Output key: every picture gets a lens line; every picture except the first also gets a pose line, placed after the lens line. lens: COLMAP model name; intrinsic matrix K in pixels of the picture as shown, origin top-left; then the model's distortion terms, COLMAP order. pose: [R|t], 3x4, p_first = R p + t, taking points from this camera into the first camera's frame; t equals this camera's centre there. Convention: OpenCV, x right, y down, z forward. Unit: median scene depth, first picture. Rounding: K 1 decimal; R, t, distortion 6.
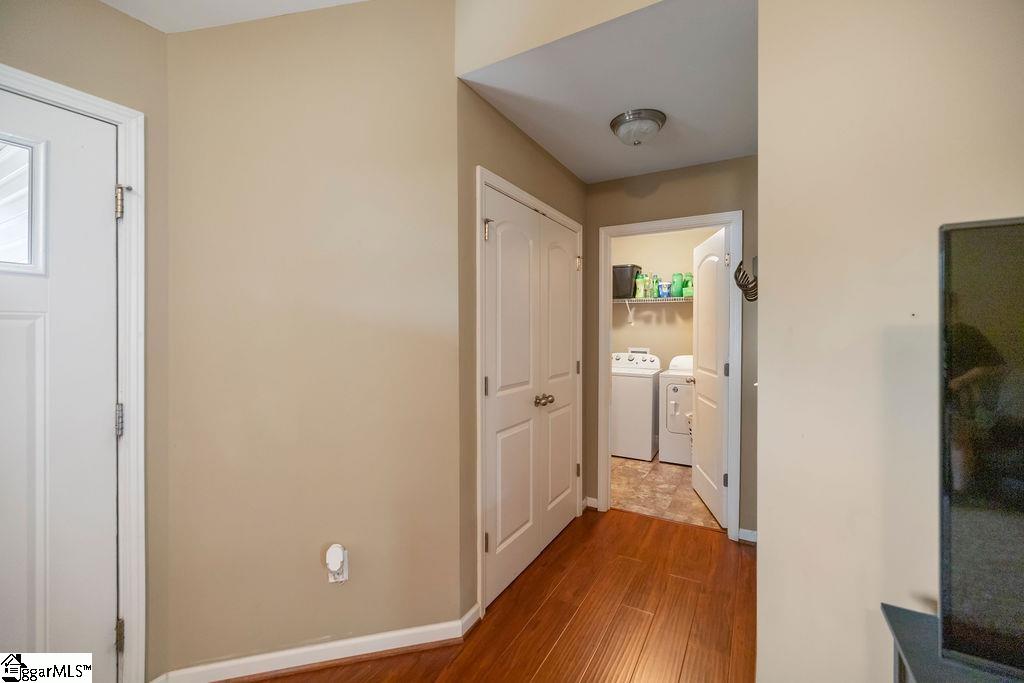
lens RADIAL K [[435.8, 0, 507.5], [0, 435.8, 332.0], [0, 0, 1]] dist [0.004691, -0.000781]
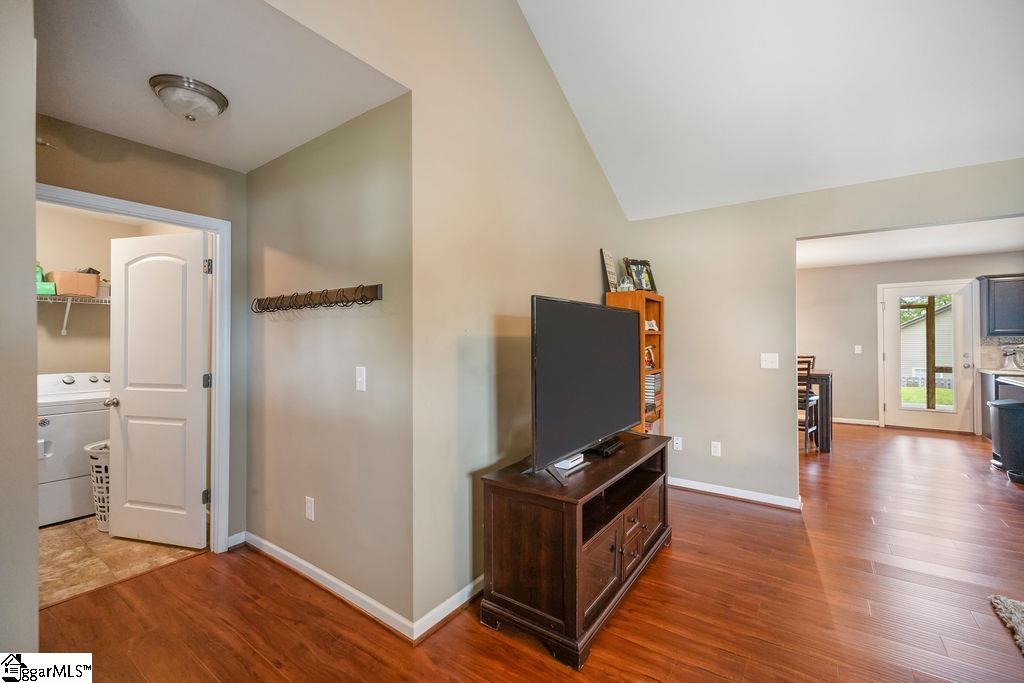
lens RADIAL K [[435.8, 0, 509.0], [0, 435.8, 337.7], [0, 0, 1]] dist [0.004691, -0.000781]
pose [[0.094140, -0.000023, 0.995559, -0.450783], [0.007903, 0.999969, -0.000724, -0.002517], [-0.995528, 0.007936, 0.094137, 0.286520]]
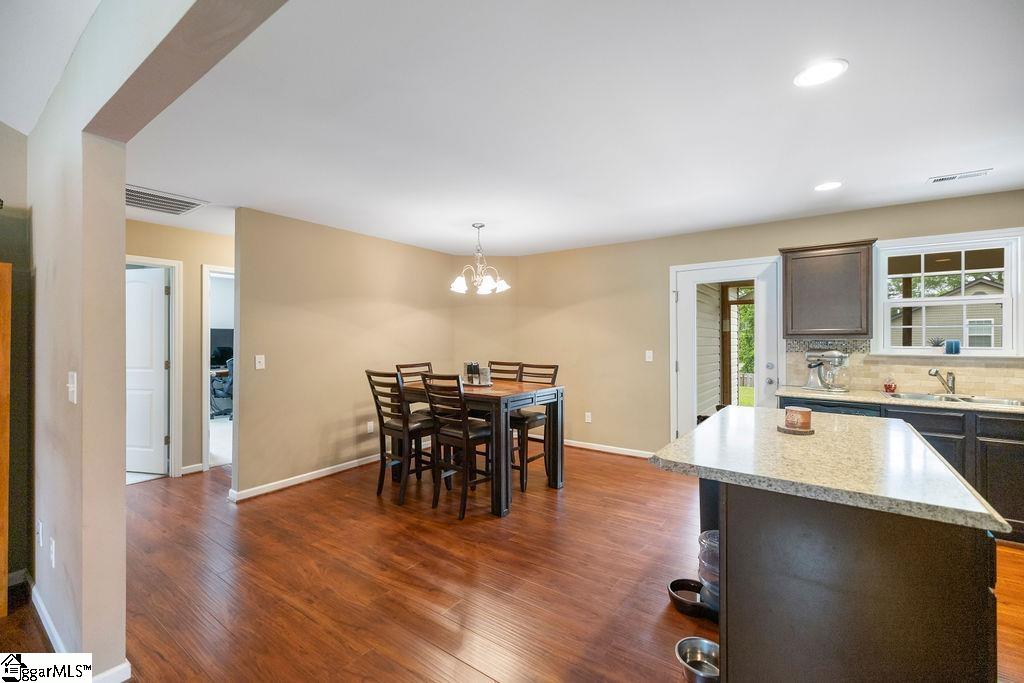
lens RADIAL K [[435.8, 0, 510.7], [0, 435.8, 334.3], [0, 0, 1]] dist [0.004691, -0.000781]
pose [[0.103863, 0.011230, 0.994528, 0.363434], [0.005197, 0.999916, -0.011834, 0.006861], [-0.994578, 0.006398, 0.103796, -1.072385]]
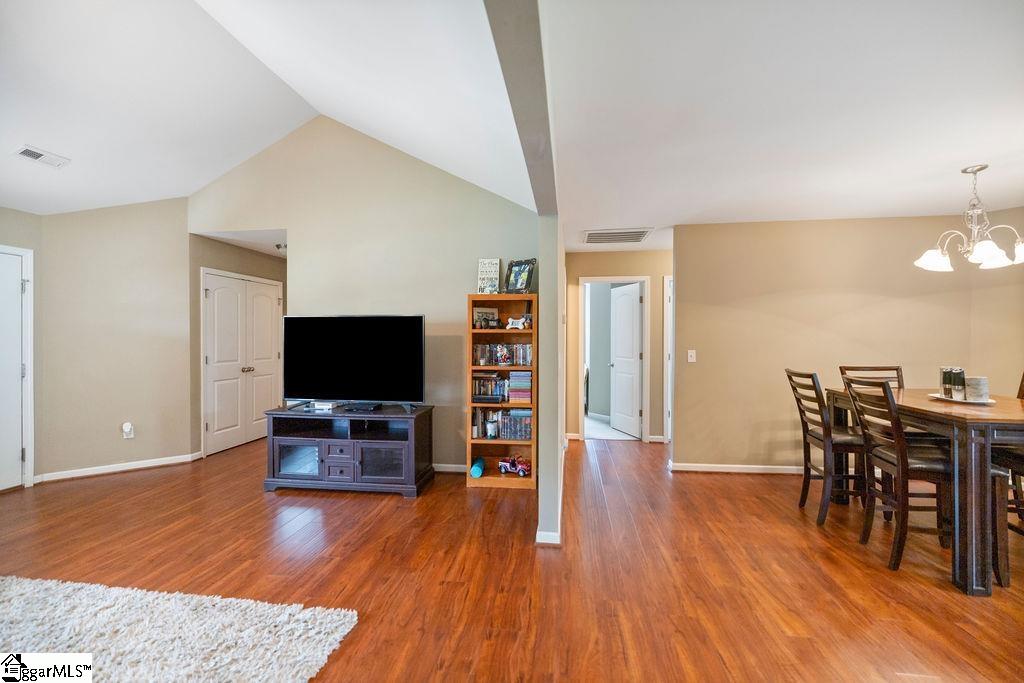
lens RADIAL K [[435.8, 0, 509.8], [0, 435.8, 339.5], [0, 0, 1]] dist [0.004691, -0.000781]
pose [[0.927061, -0.000915, 0.374909, 0.474542], [0.001558, 0.999998, -0.001410, 0.016015], [-0.374907, 0.001892, 0.927060, -1.457143]]
